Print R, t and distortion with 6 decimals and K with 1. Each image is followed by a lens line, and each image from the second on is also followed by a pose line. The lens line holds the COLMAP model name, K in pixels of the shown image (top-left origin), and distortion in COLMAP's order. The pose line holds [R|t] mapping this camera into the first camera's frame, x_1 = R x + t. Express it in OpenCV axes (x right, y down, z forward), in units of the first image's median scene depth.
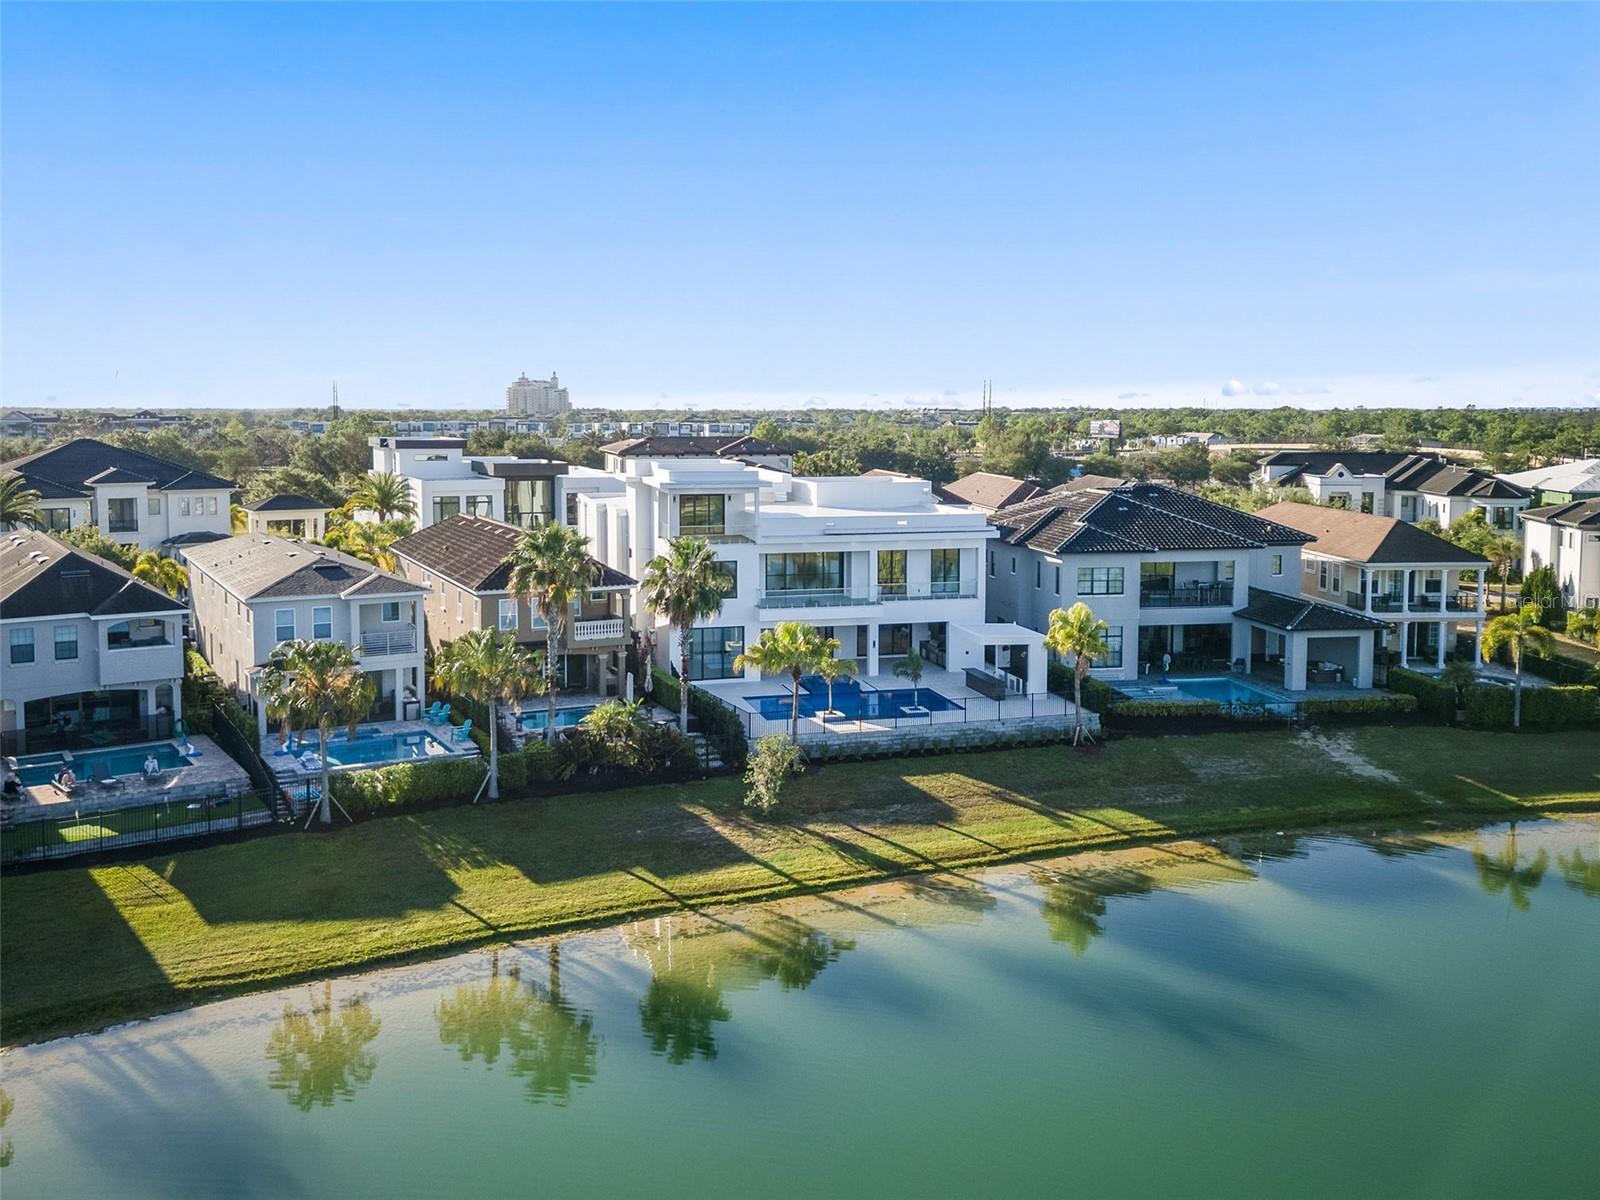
lens RADIAL K [[1337.6, 0, 787.7], [0, 1337.6, 501.3], [0, 0, 1]] dist [0.034389, -0.008160]
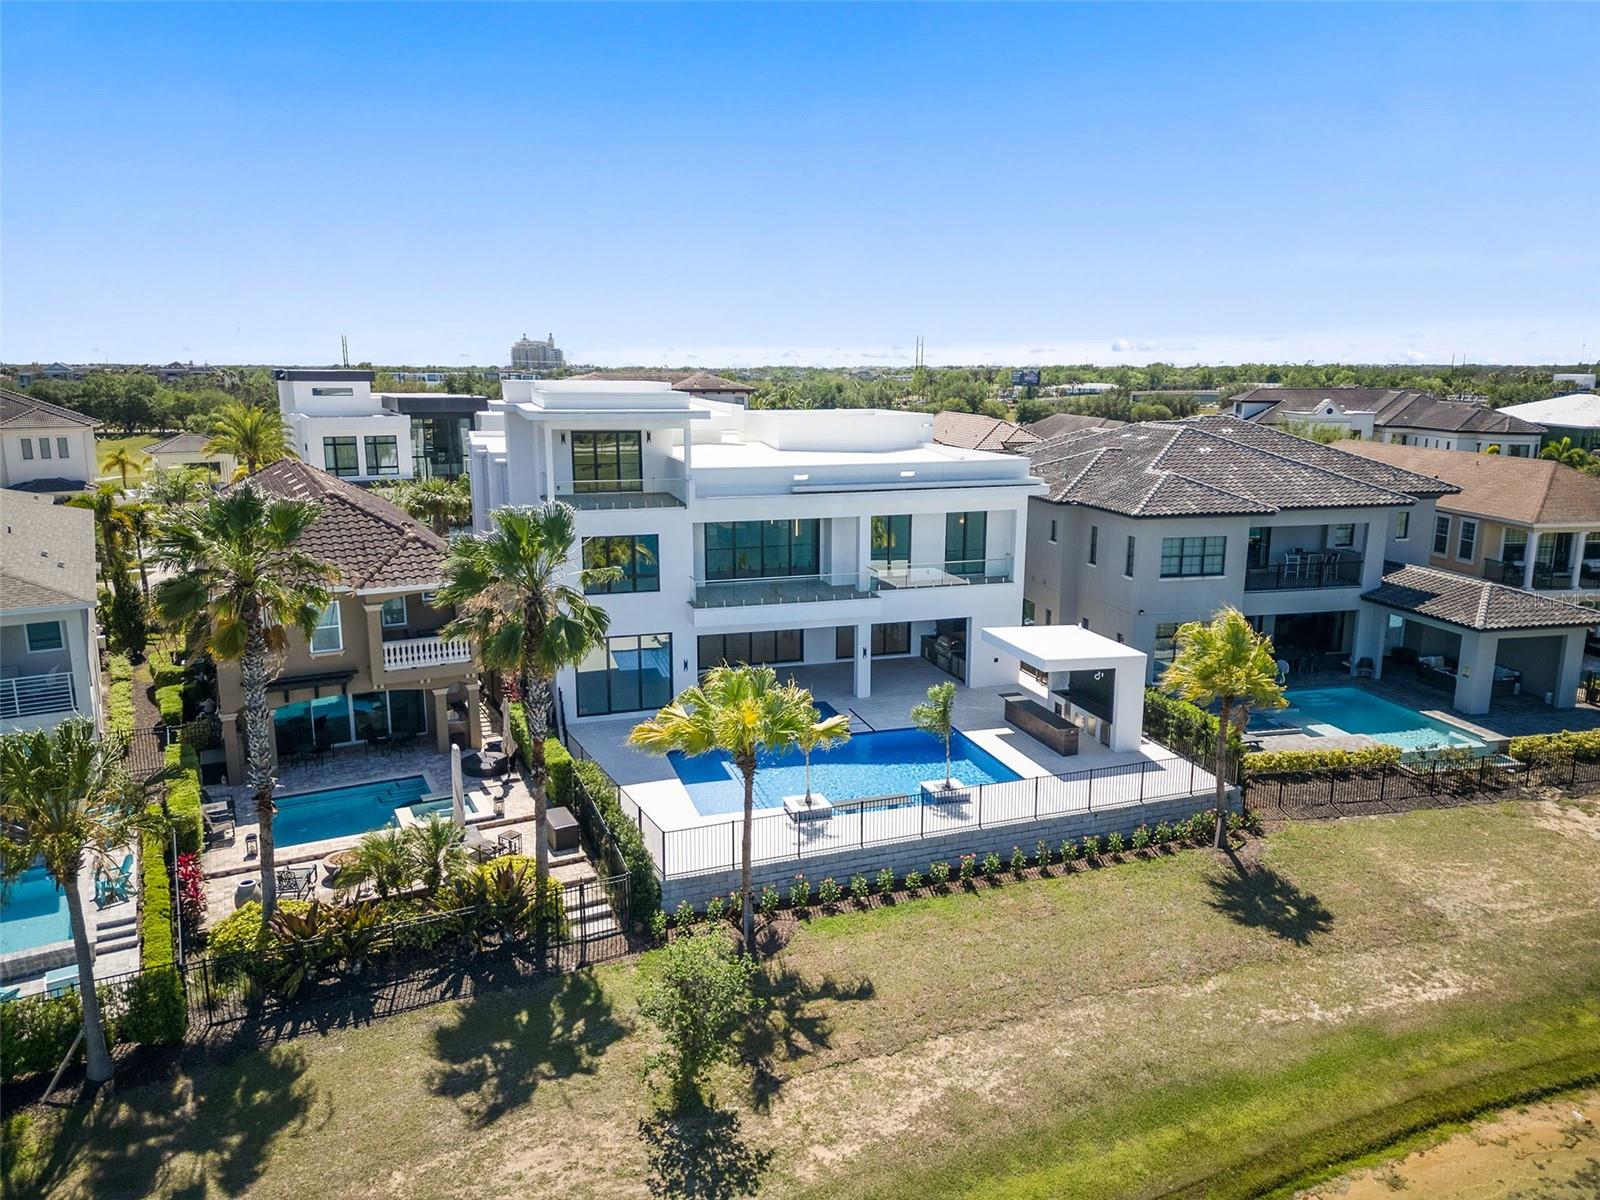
lens RADIAL K [[1079.1, 0, 800.0], [0, 1079.1, 600.0], [0, 0, 1]] dist [0.066955, -0.063576]
pose [[0.998984, -0.009130, 0.044136, 0.007016], [0.002711, 0.989667, 0.143356, 0.001041], [-0.044988, -0.143091, 0.988687, 0.451450]]
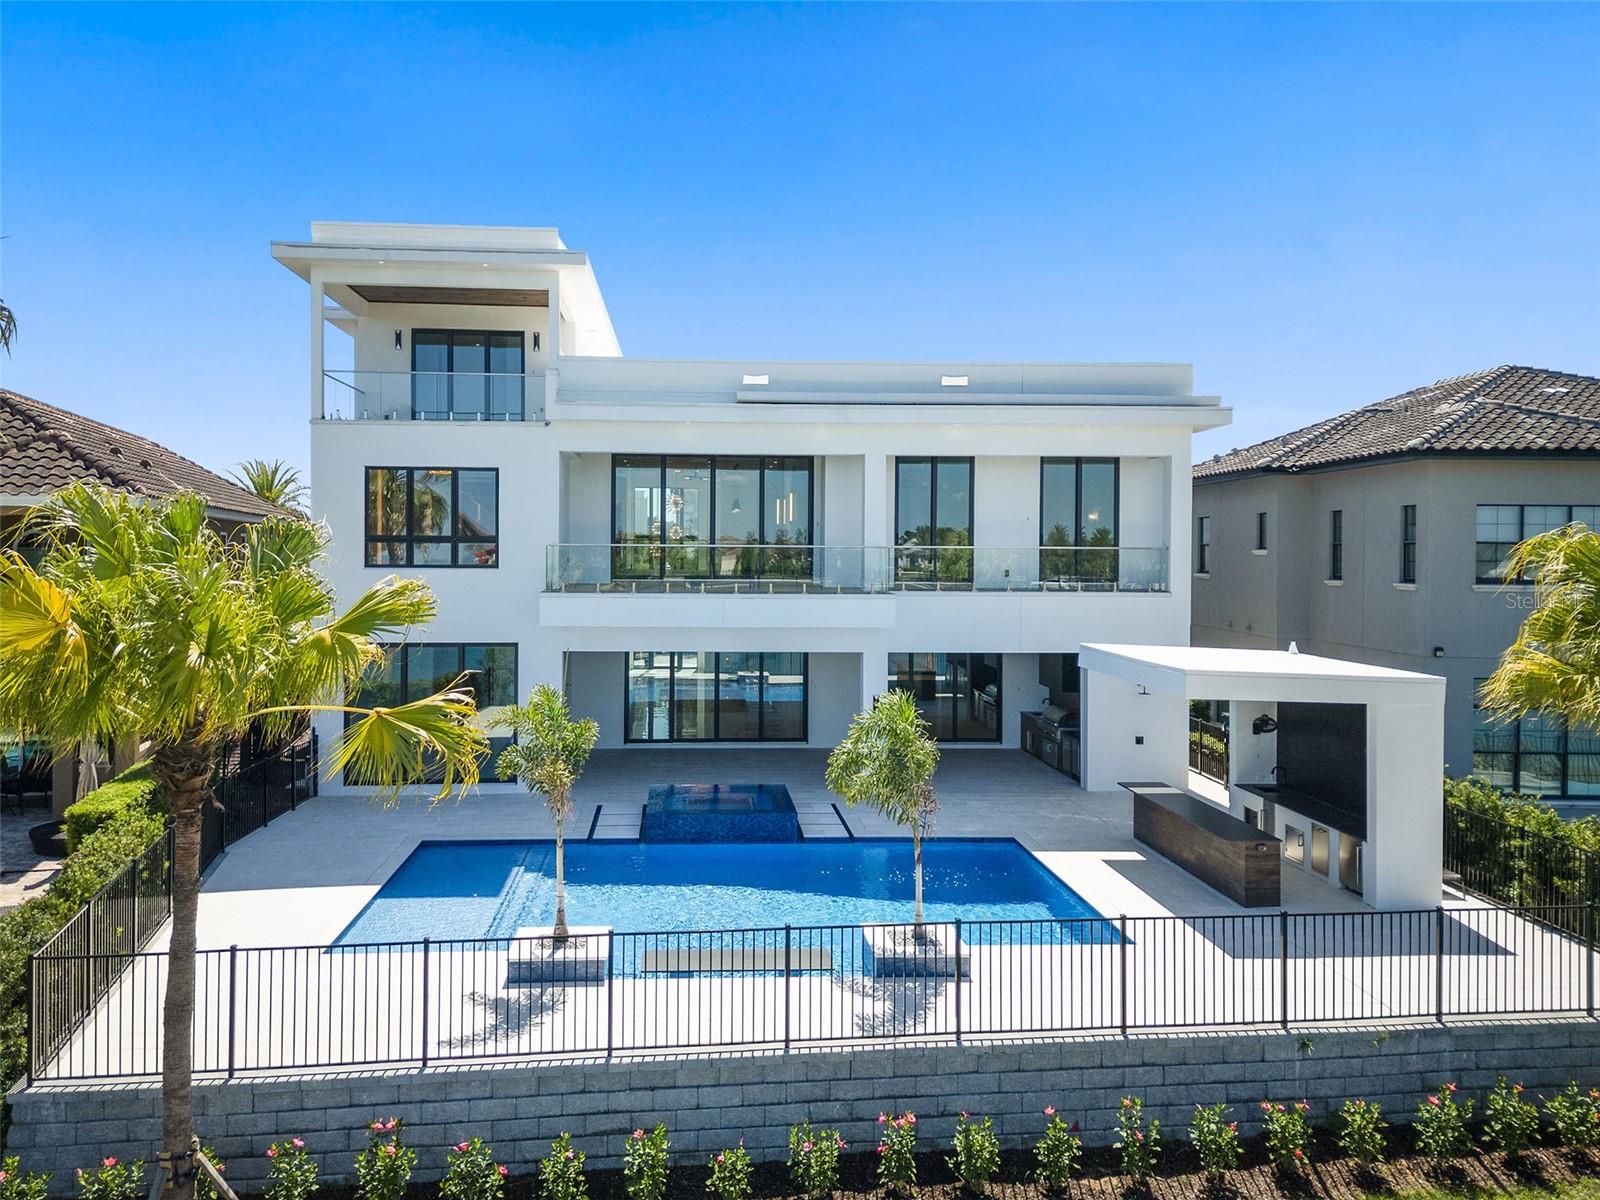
lens RADIAL K [[1183.5, 0, 762.3], [0, 1183.5, 549.9], [0, 0, 1]] dist [0.027338, -0.001572]
pose [[0.983138, 0.006378, -0.182754, 0.091017], [-0.017602, 0.998052, -0.059857, 0.082340], [0.182017, 0.062065, 0.981335, 0.656830]]
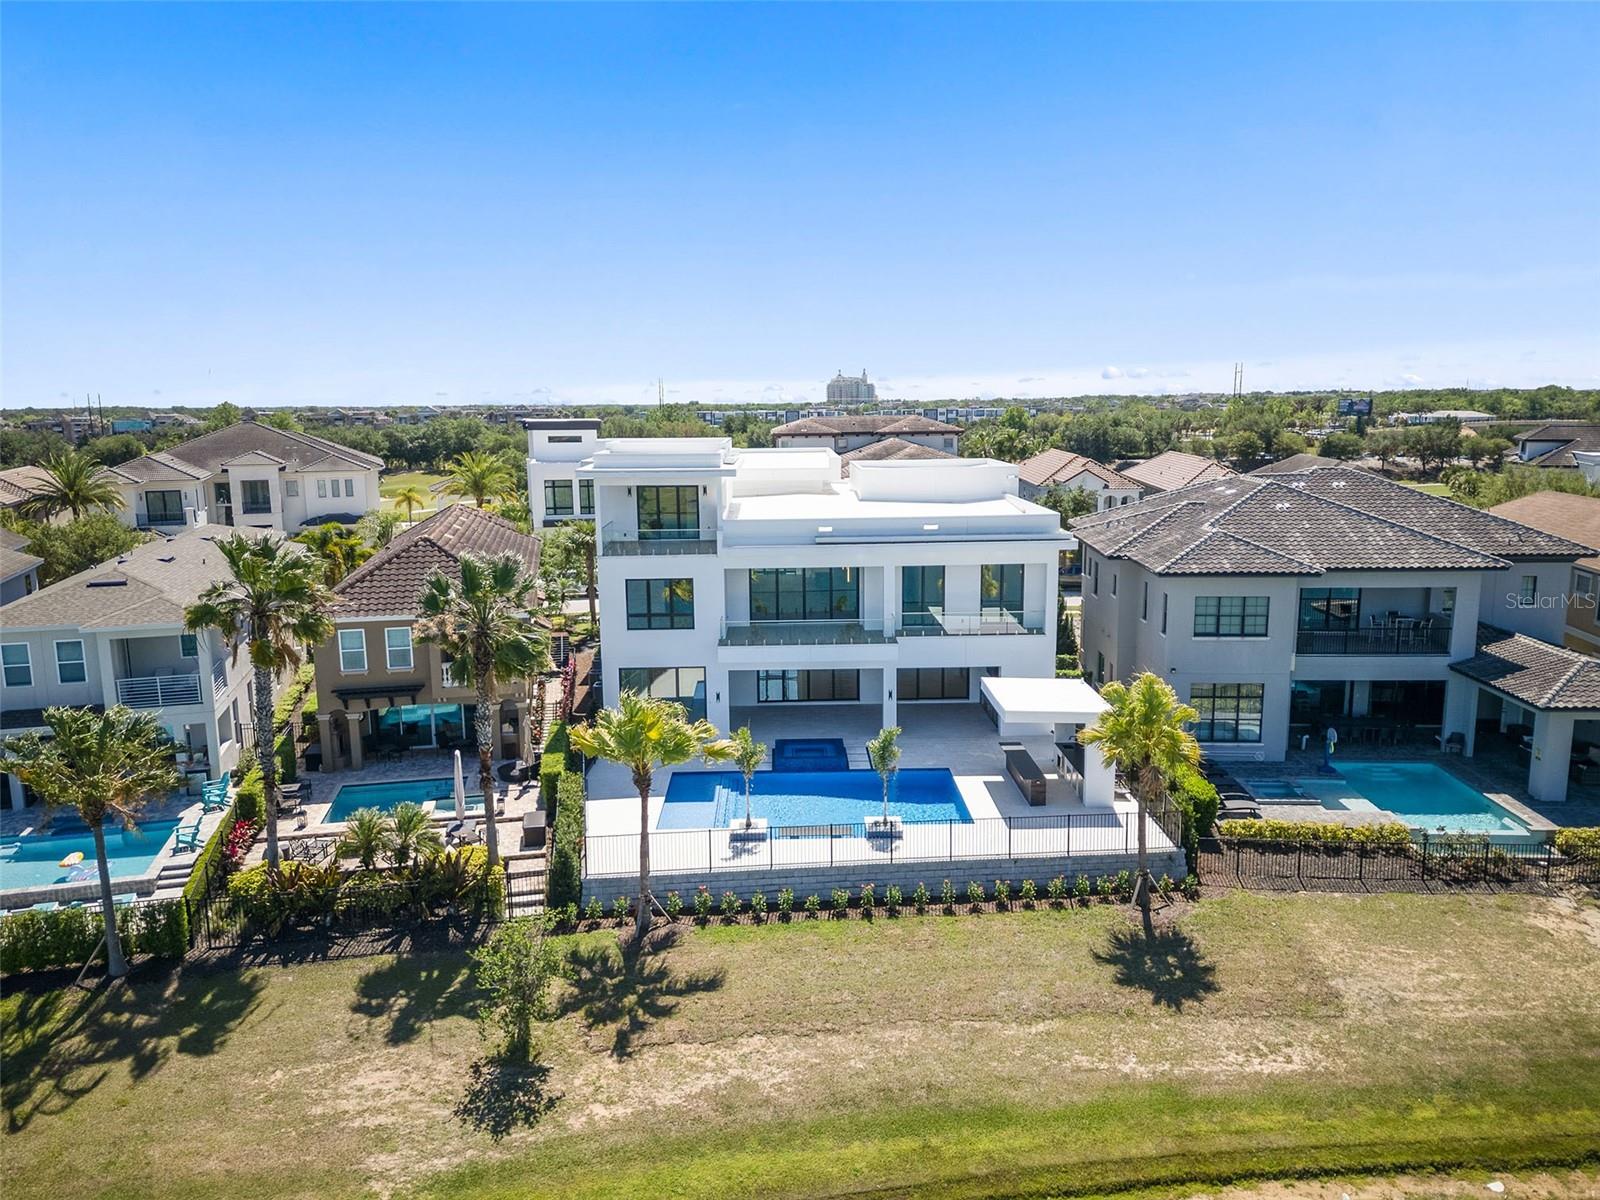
lens RADIAL K [[1102.3, 0, 813.7], [0, 1102.3, 601.5], [0, 0, 1]] dist [0.070492, -0.066578]
pose [[0.975914, 0.026564, -0.216534, 0.148734], [-0.002161, 0.993687, 0.112166, -0.009792], [0.218146, -0.108996, 0.969810, 0.411921]]
